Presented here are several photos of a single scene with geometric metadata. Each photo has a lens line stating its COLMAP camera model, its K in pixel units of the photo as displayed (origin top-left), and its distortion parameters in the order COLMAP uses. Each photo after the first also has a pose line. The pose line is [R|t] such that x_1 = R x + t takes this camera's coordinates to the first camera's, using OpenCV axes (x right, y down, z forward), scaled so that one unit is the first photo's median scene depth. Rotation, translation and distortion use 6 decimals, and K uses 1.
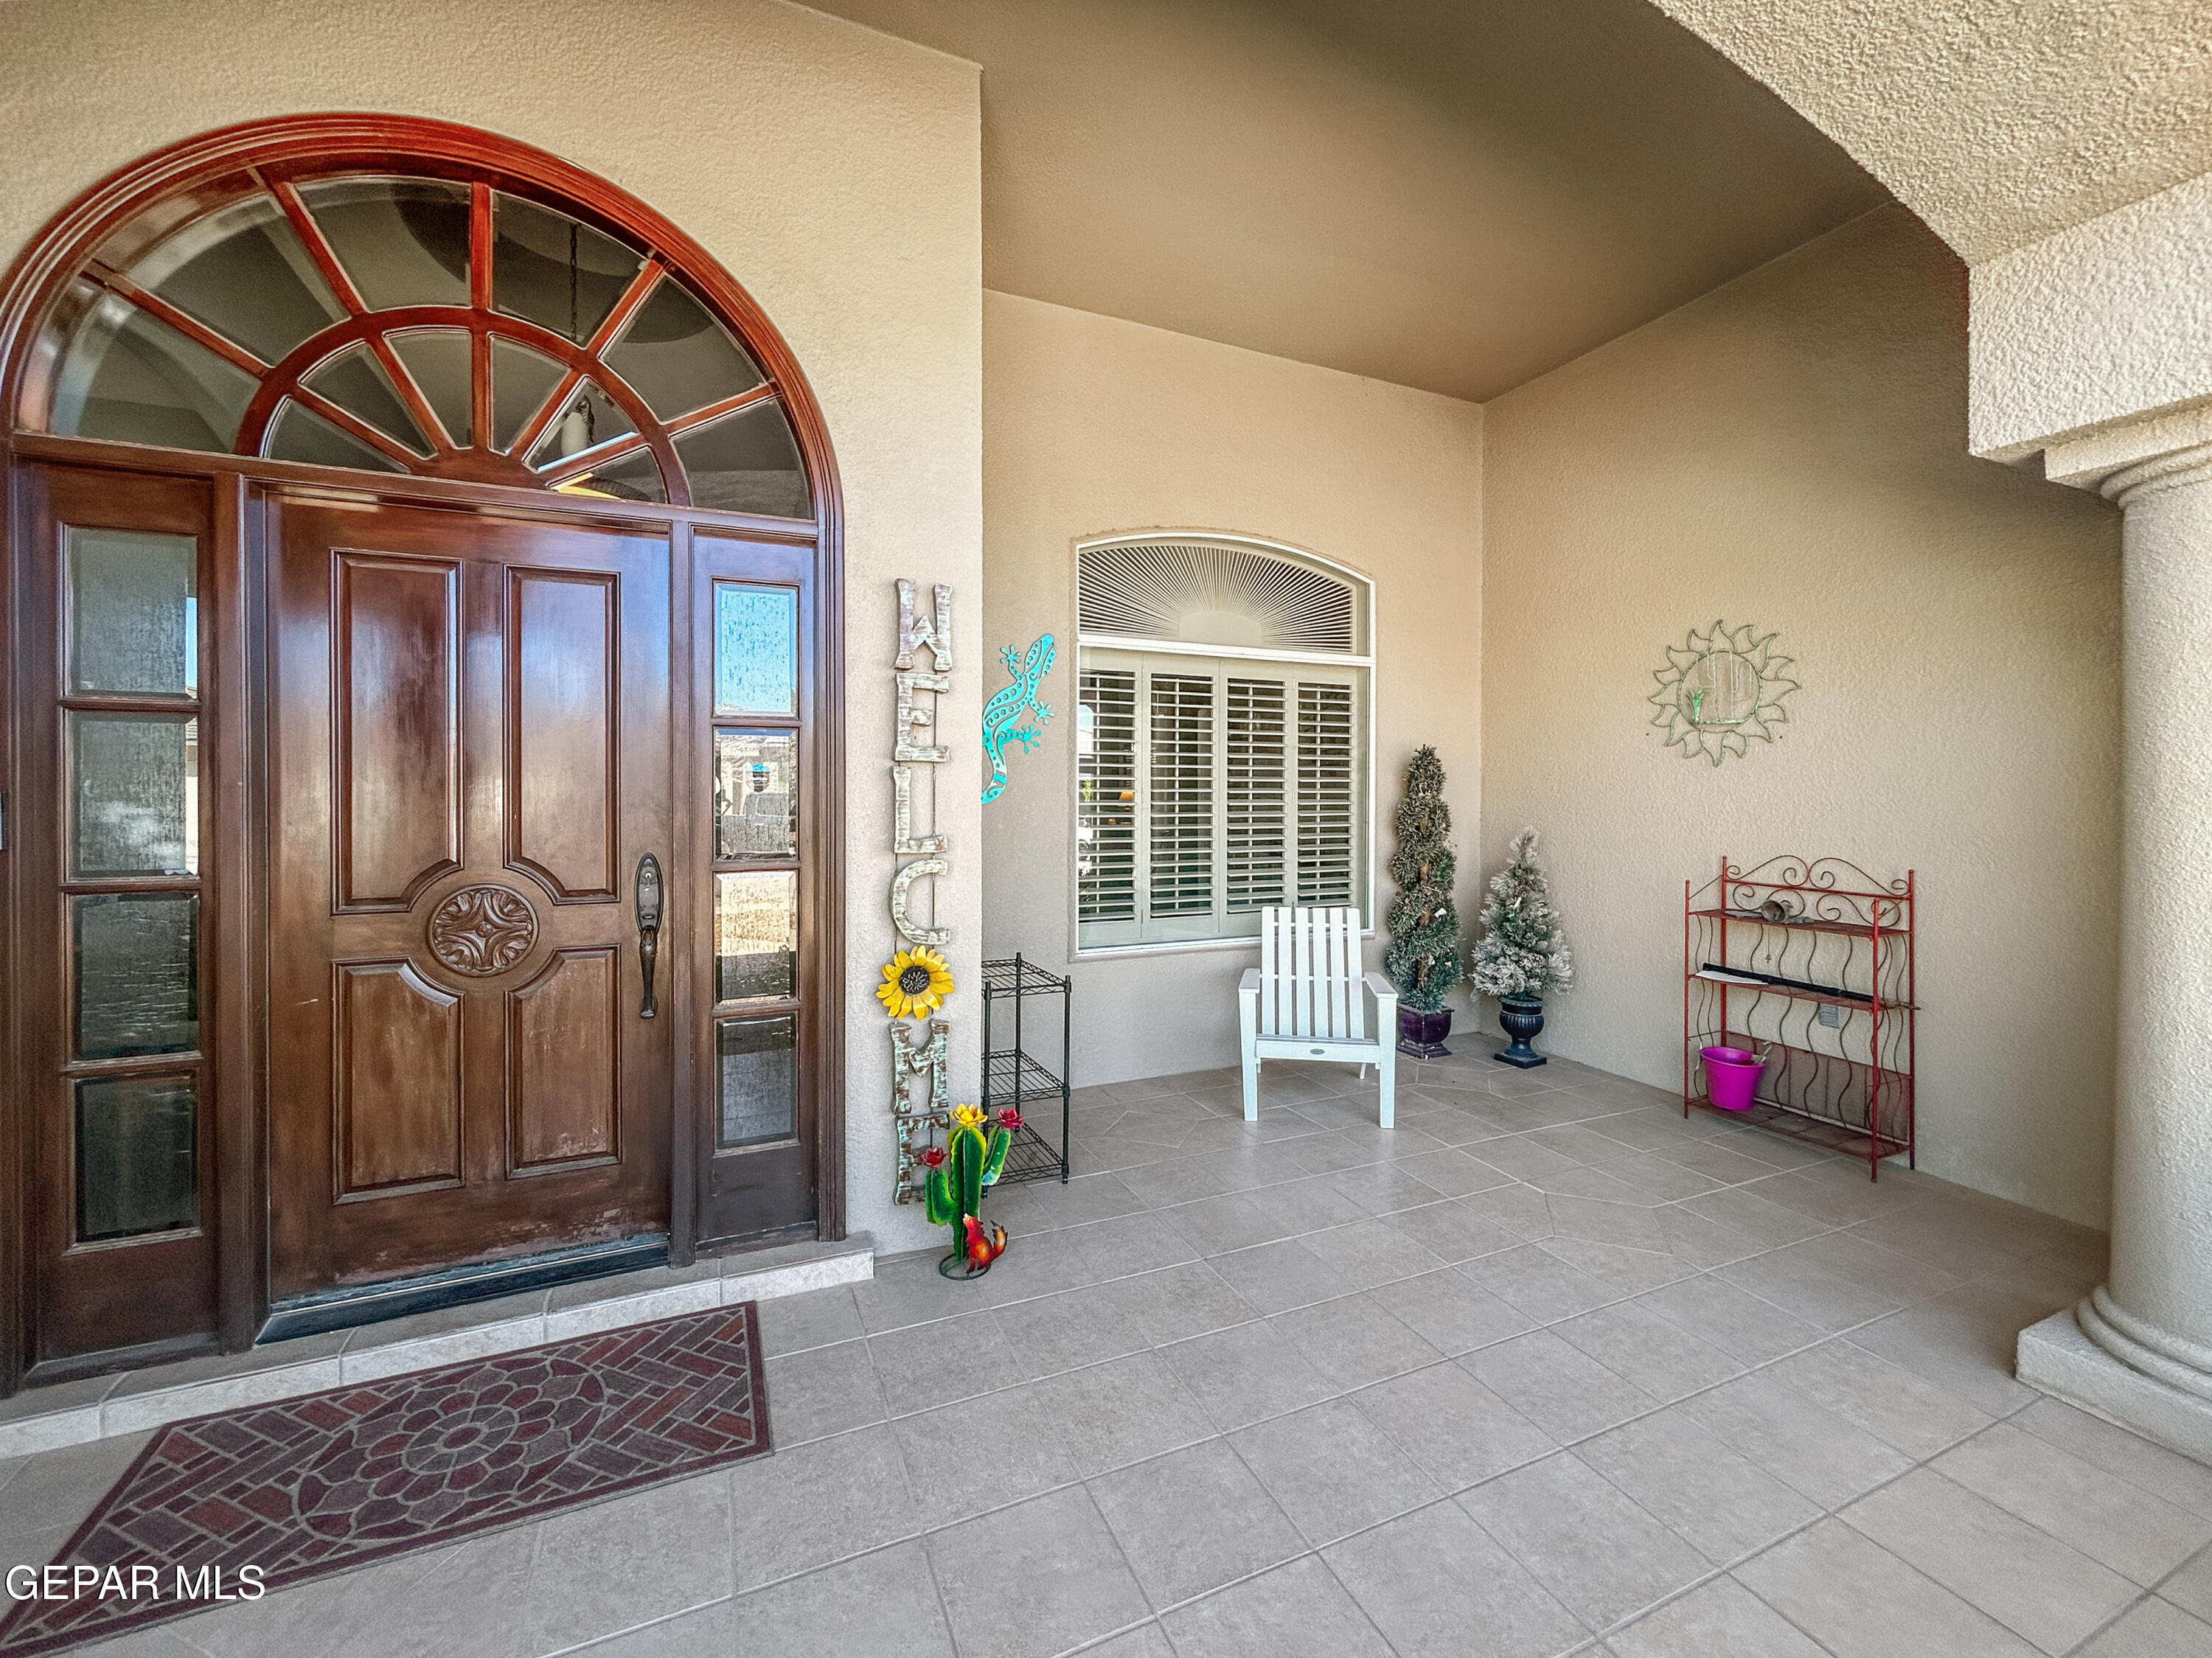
lens RADIAL K [[928.4, 0, 1100.4], [0, 928.4, 799.3], [0, 0, 1]] dist [0.001985, 0.000152]
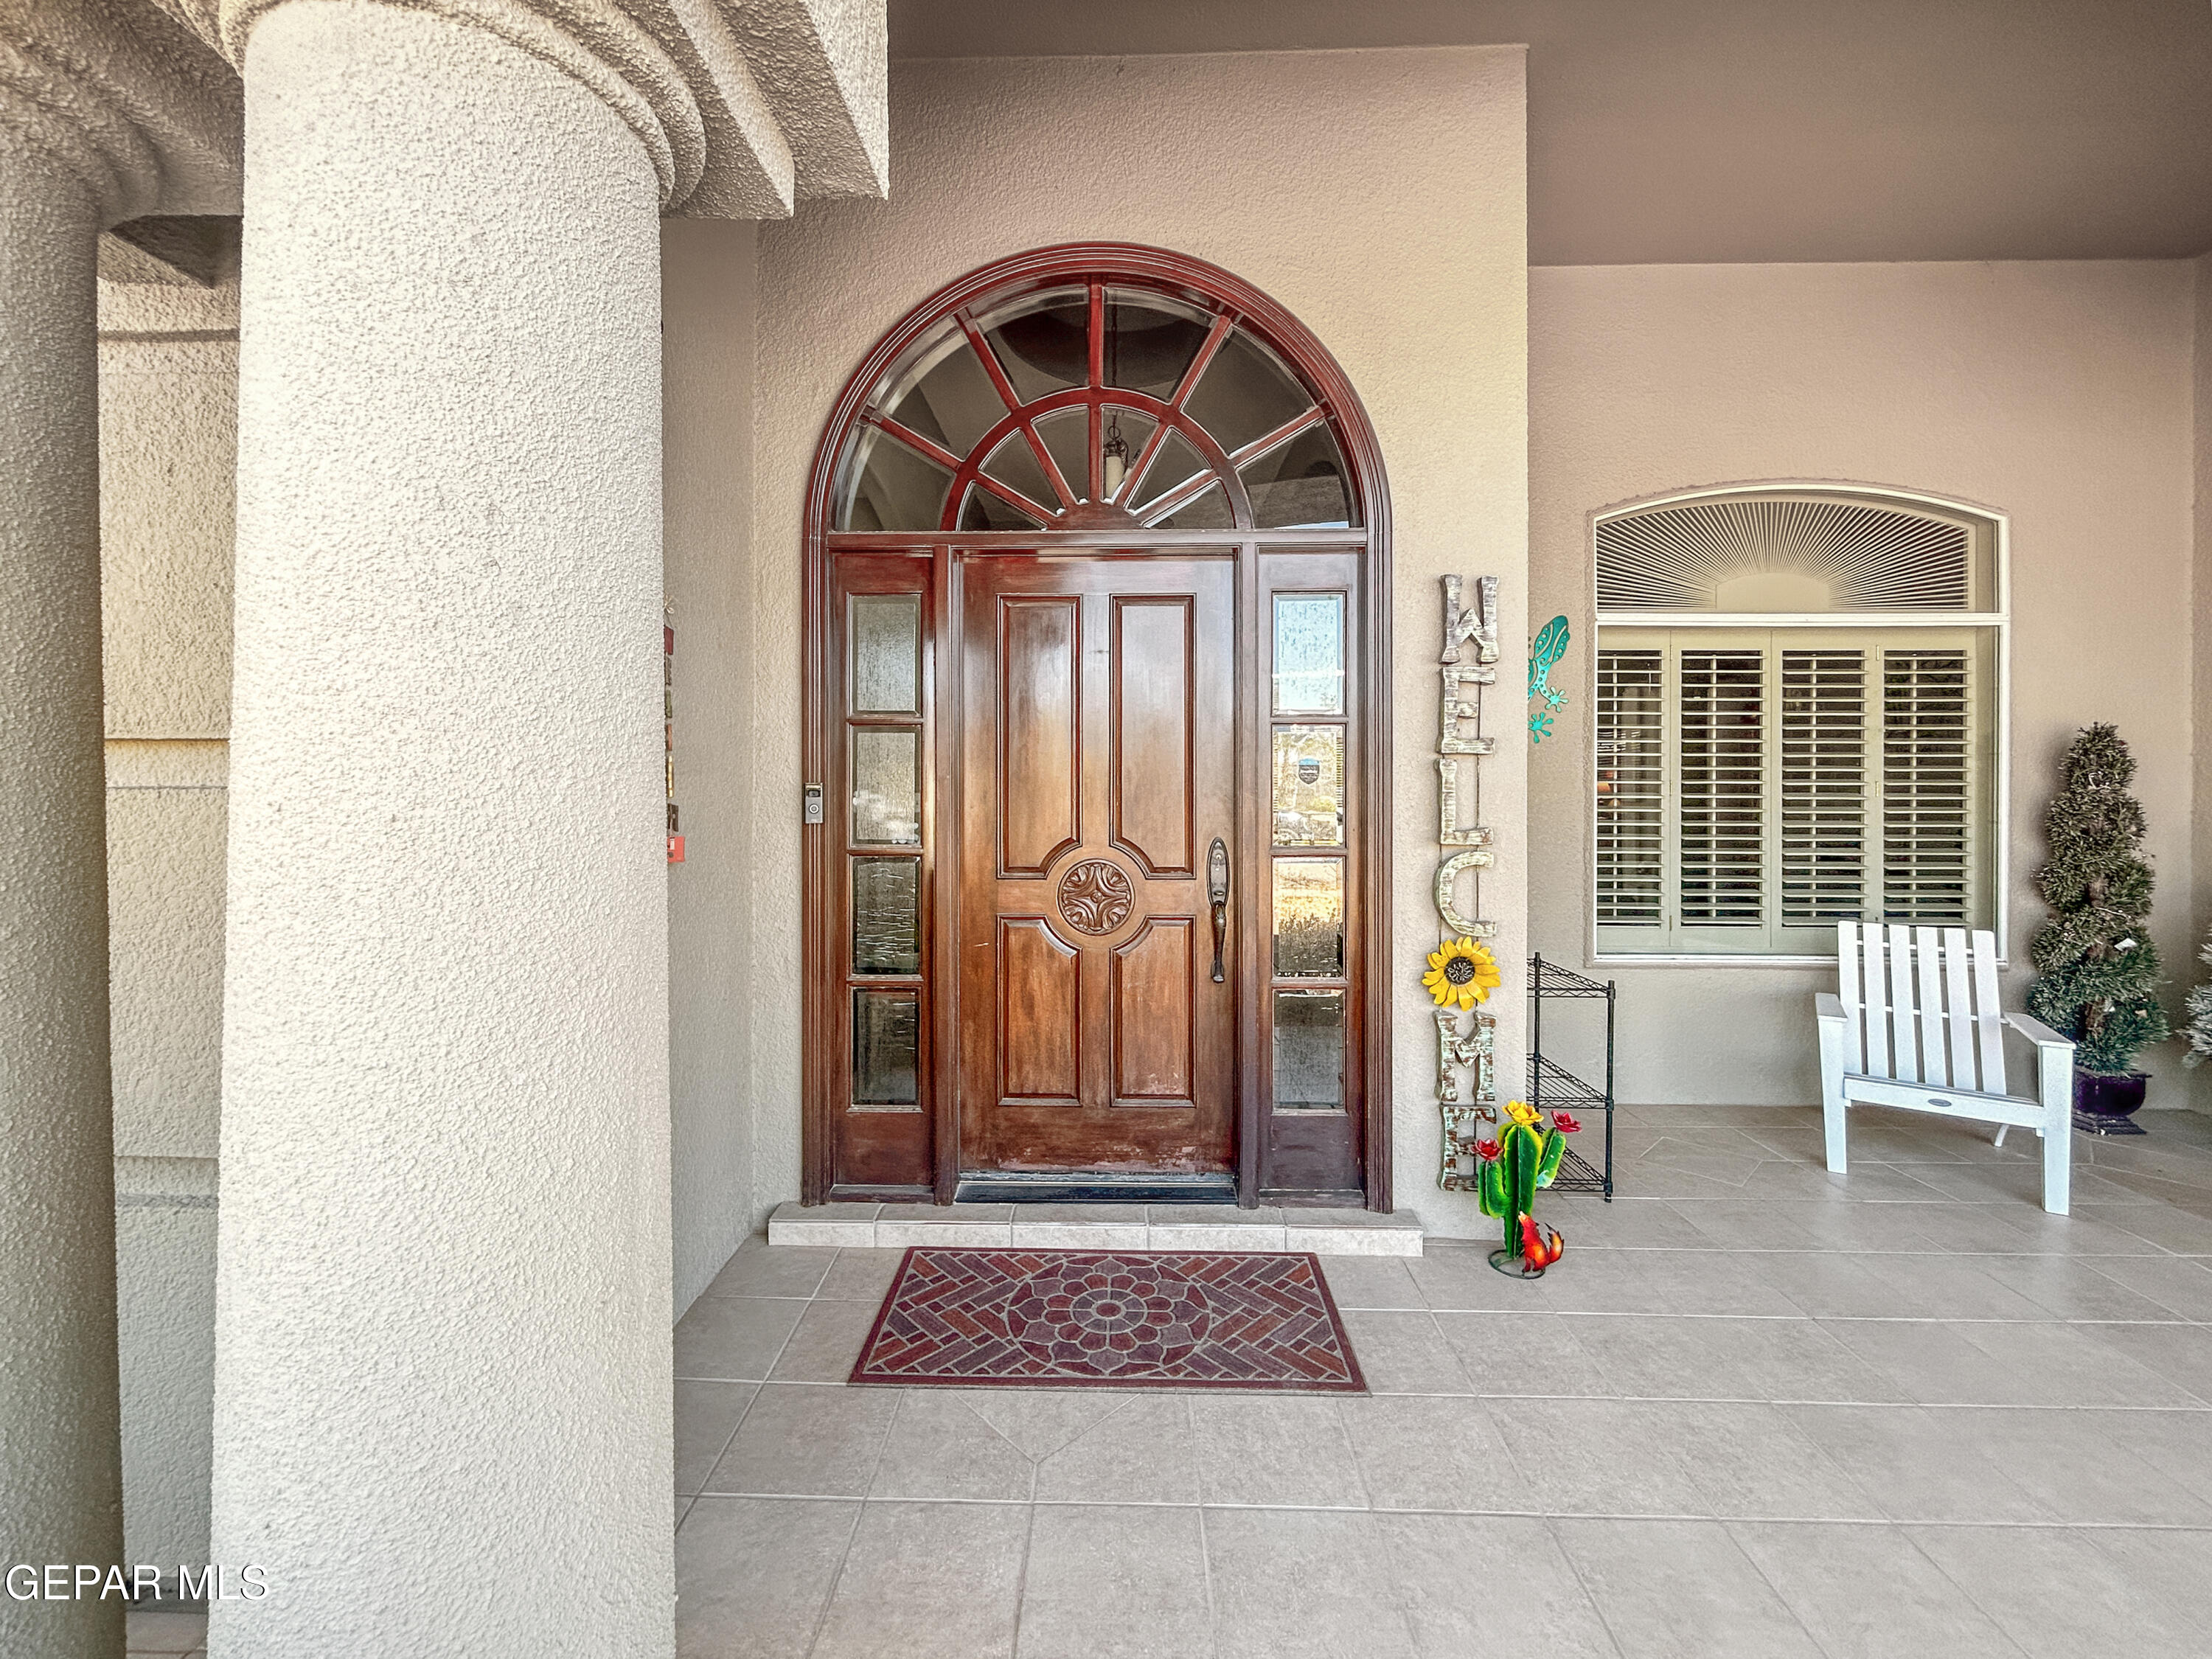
lens RADIAL K [[928.5, 0, 1078.8], [0, 928.5, 785.8], [0, 0, 1]] dist [0.001985, 0.000152]
pose [[0.903423, 0.002867, -0.428740, -0.149246], [-0.004726, 0.999983, -0.003271, -0.000630], [0.428724, 0.004982, 0.903422, -0.096226]]
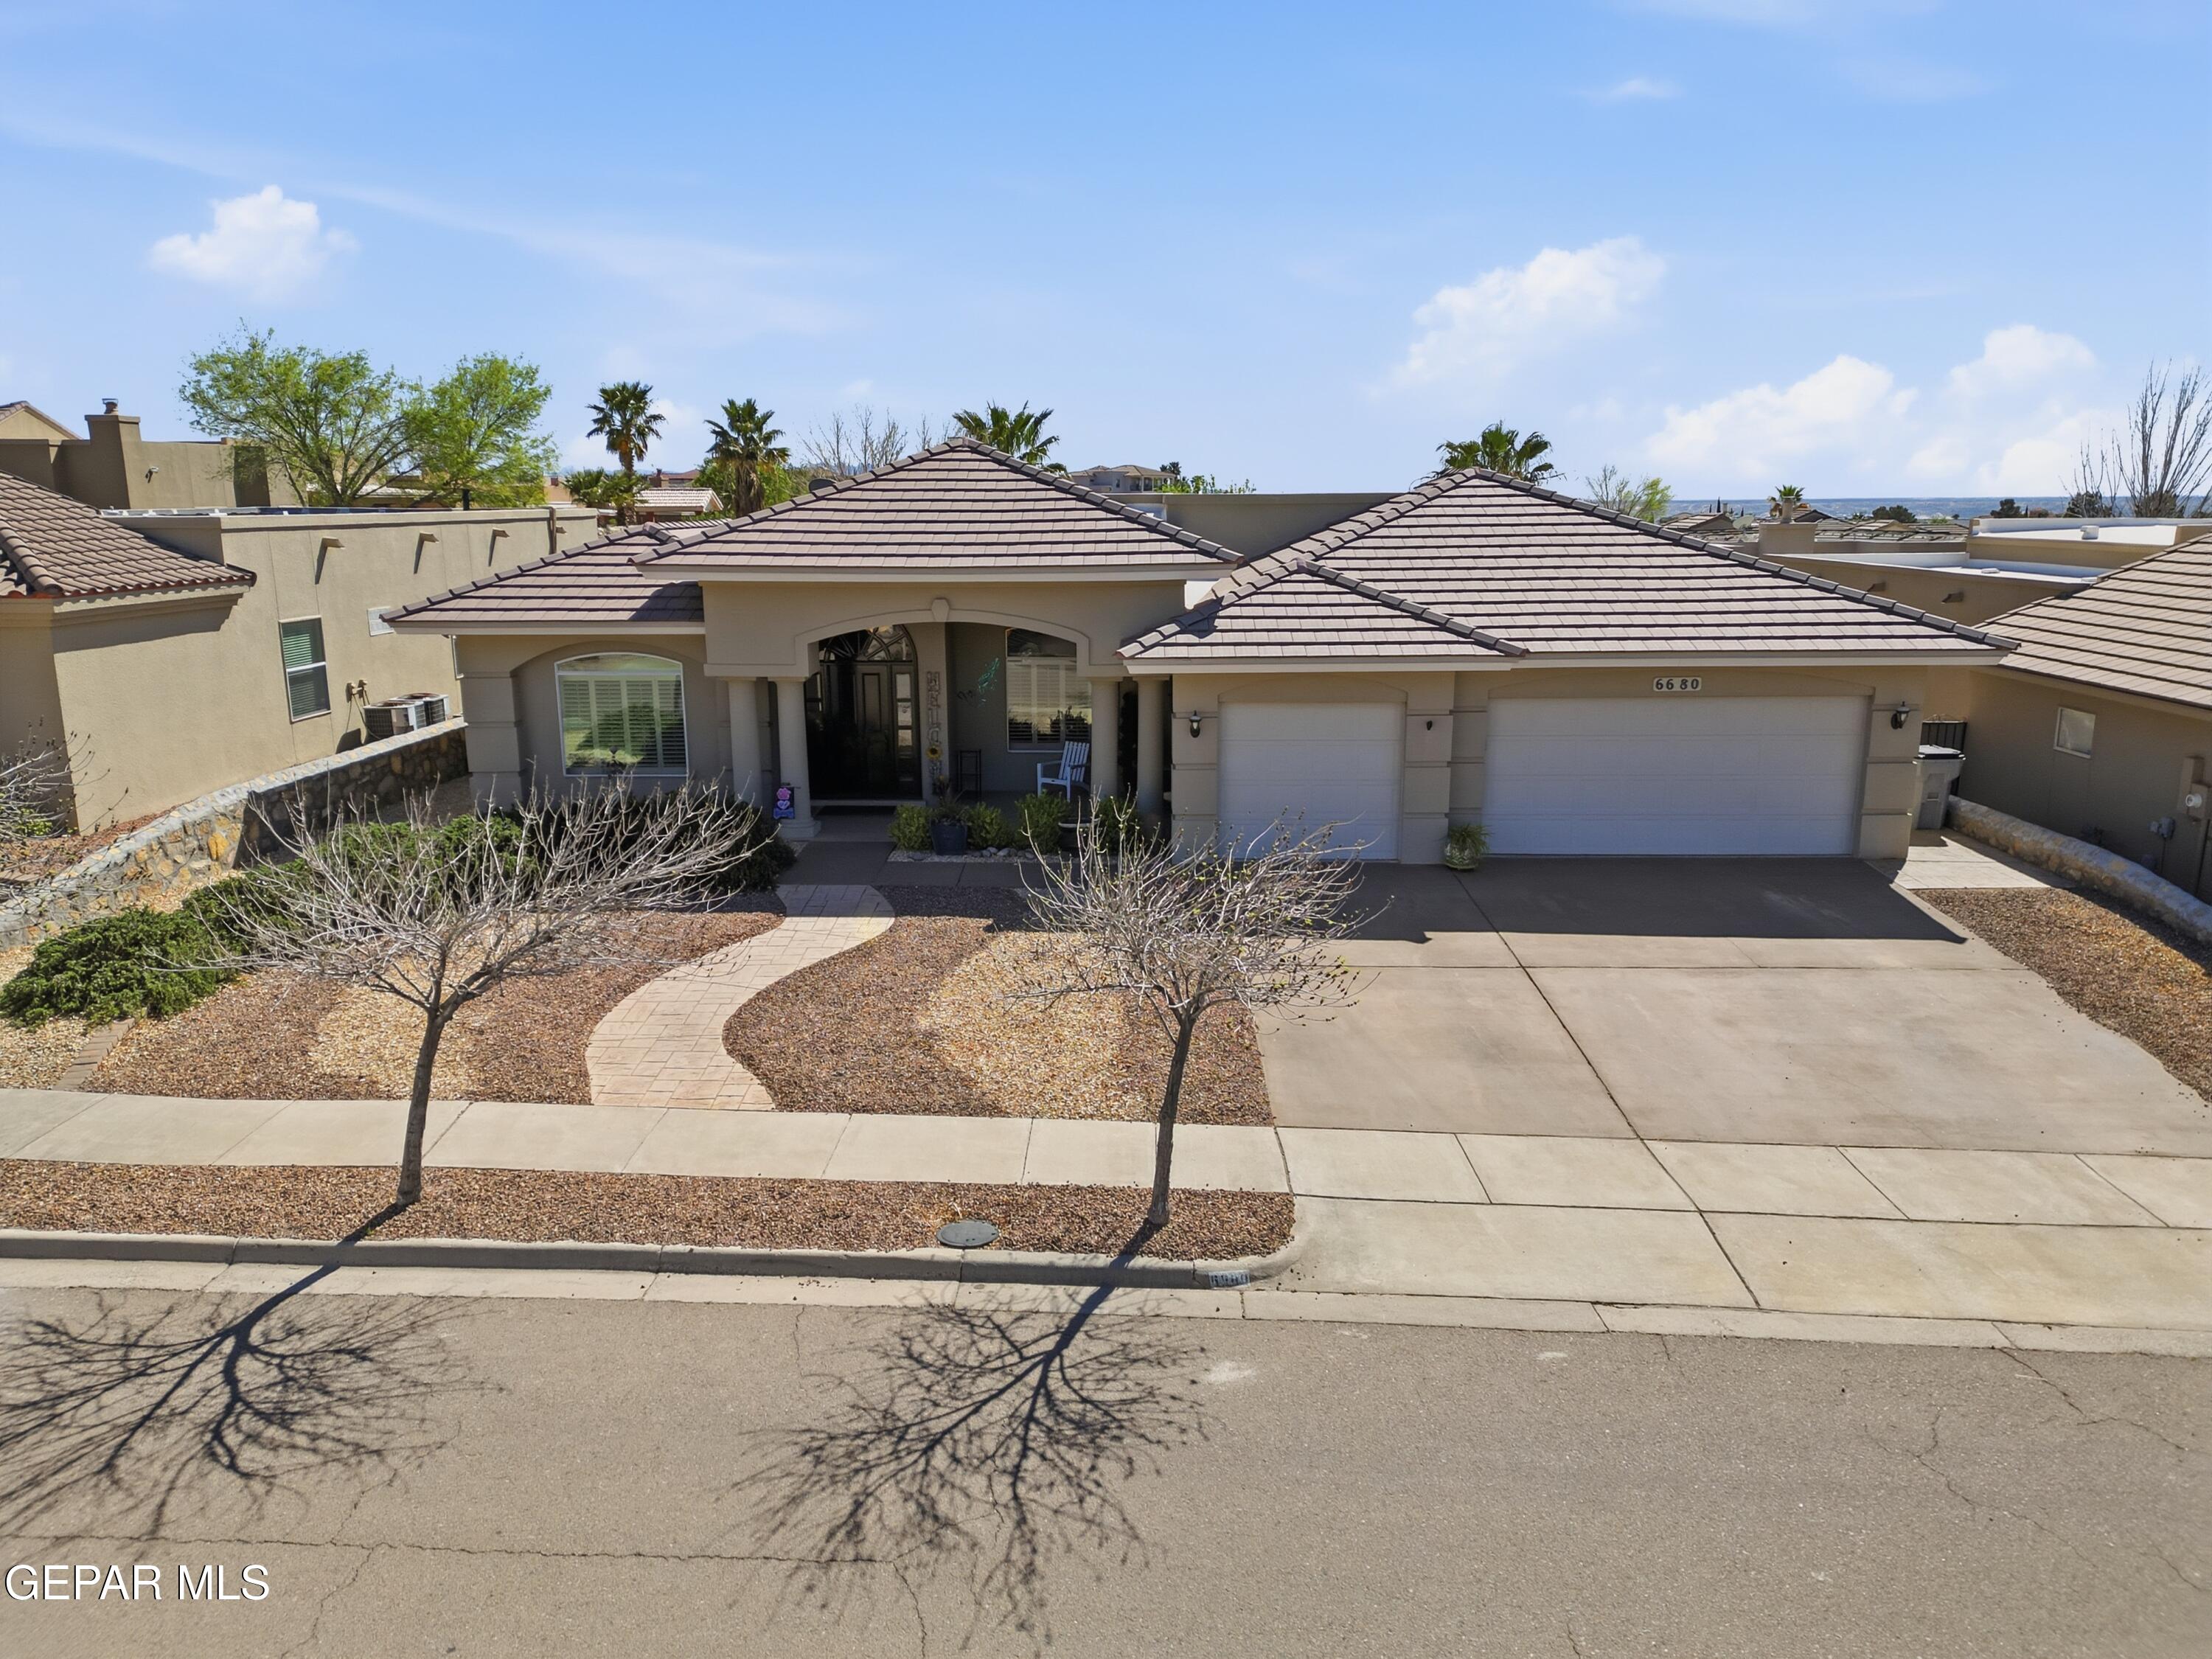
lens RADIAL K [[1548.5, 0, 1101.1], [0, 1548.5, 832.6], [0, 0, 1]] dist [0.063467, -0.048859]
pose [[0.906178, 0.083502, -0.414570, 4.362003], [0.001379, 0.979724, 0.200349, -1.113549], [0.422893, -0.182124, 0.887689, -6.484697]]
